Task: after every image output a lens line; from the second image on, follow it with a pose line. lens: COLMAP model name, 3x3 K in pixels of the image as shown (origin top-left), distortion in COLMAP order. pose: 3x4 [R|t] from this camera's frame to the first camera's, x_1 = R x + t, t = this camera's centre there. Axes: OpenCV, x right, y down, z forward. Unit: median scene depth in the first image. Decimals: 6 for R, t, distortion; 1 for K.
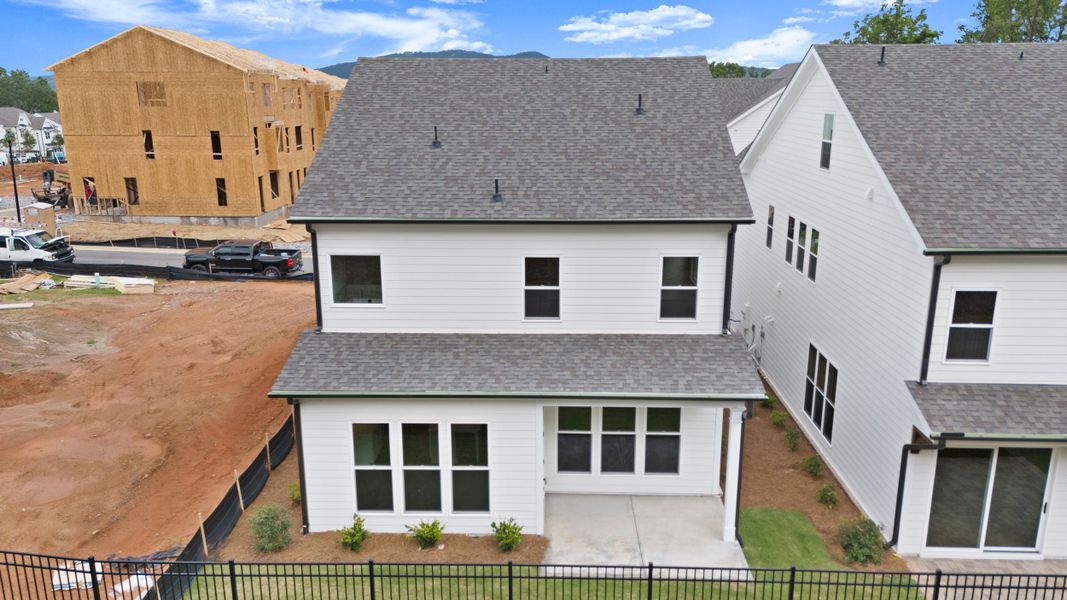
lens RADIAL K [[801.6, 0, 533.4], [0, 801.6, 293.4], [0, 0, 1]] dist [0.060743, -0.044034]
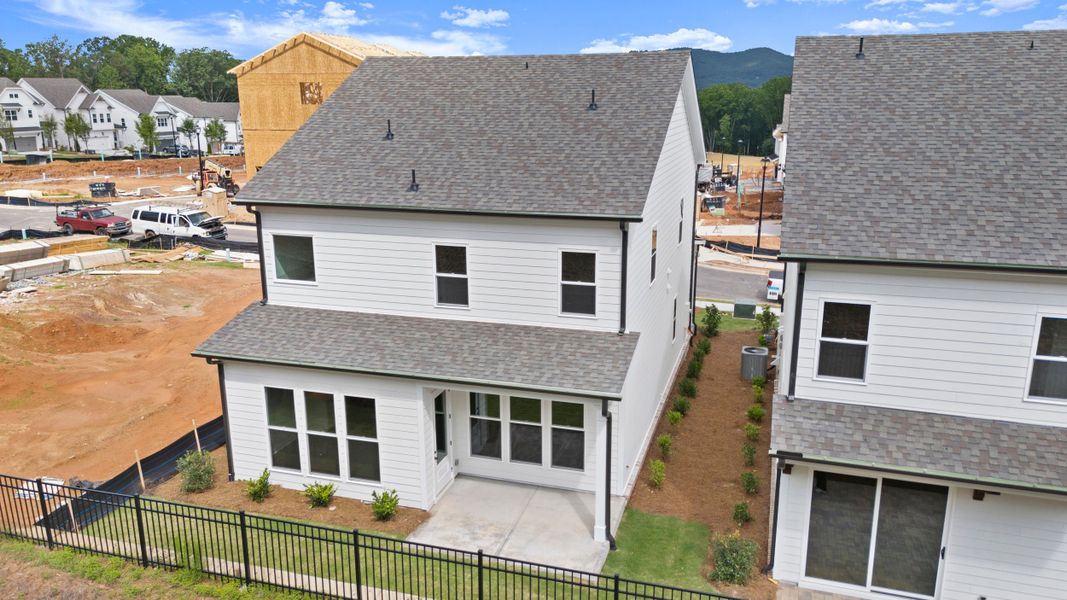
lens RADIAL K [[801.6, 0, 533.7], [0, 801.6, 295.2], [0, 0, 1]] dist [0.060743, -0.044034]
pose [[0.963764, 0.064191, -0.258918, 0.387762], [-0.063514, 0.997920, 0.010987, 0.000404], [0.259085, 0.005857, 0.965837, 0.022145]]
